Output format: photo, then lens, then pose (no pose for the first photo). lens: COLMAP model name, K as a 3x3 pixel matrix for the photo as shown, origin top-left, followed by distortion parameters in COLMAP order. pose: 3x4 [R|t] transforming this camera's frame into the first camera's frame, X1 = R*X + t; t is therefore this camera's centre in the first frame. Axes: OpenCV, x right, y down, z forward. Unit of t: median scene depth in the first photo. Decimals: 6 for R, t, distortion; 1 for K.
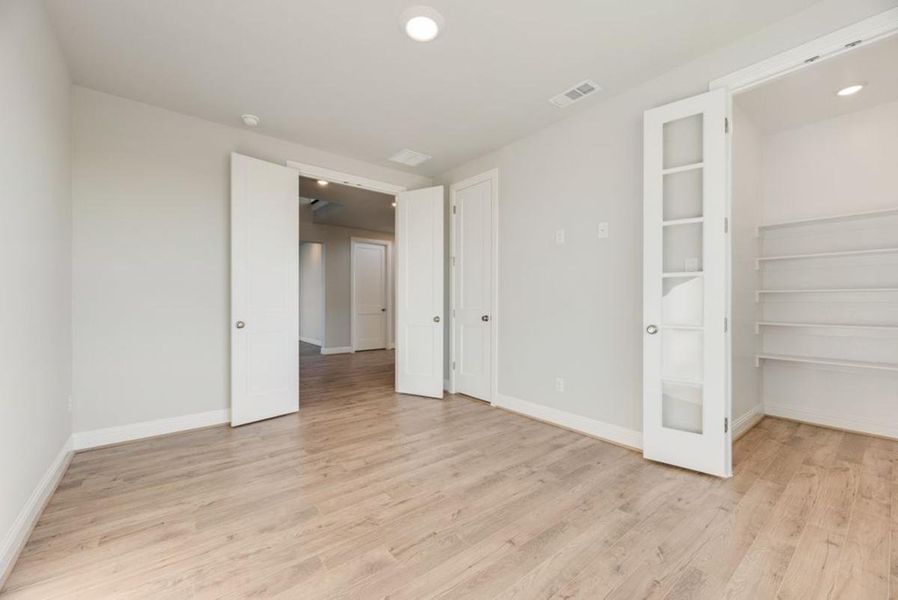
lens RADIAL K [[360.2, 0, 450.2], [0, 360.2, 304.2], [0, 0, 1]] dist [-0.001343, 0.000136]
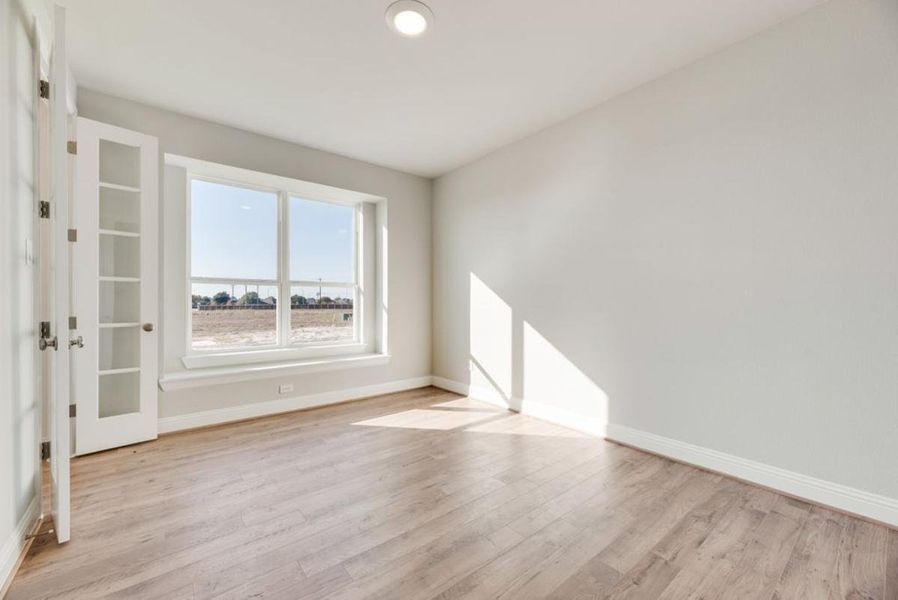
lens RADIAL K [[360.2, 0, 450.2], [0, 360.2, 304.2], [0, 0, 1]] dist [-0.001343, 0.000136]
pose [[-0.999998, 0.000882, 0.001807, -0.174593], [0.000901, 0.999946, 0.010342, -0.009506], [-0.001798, 0.010343, -0.999945, 1.841709]]
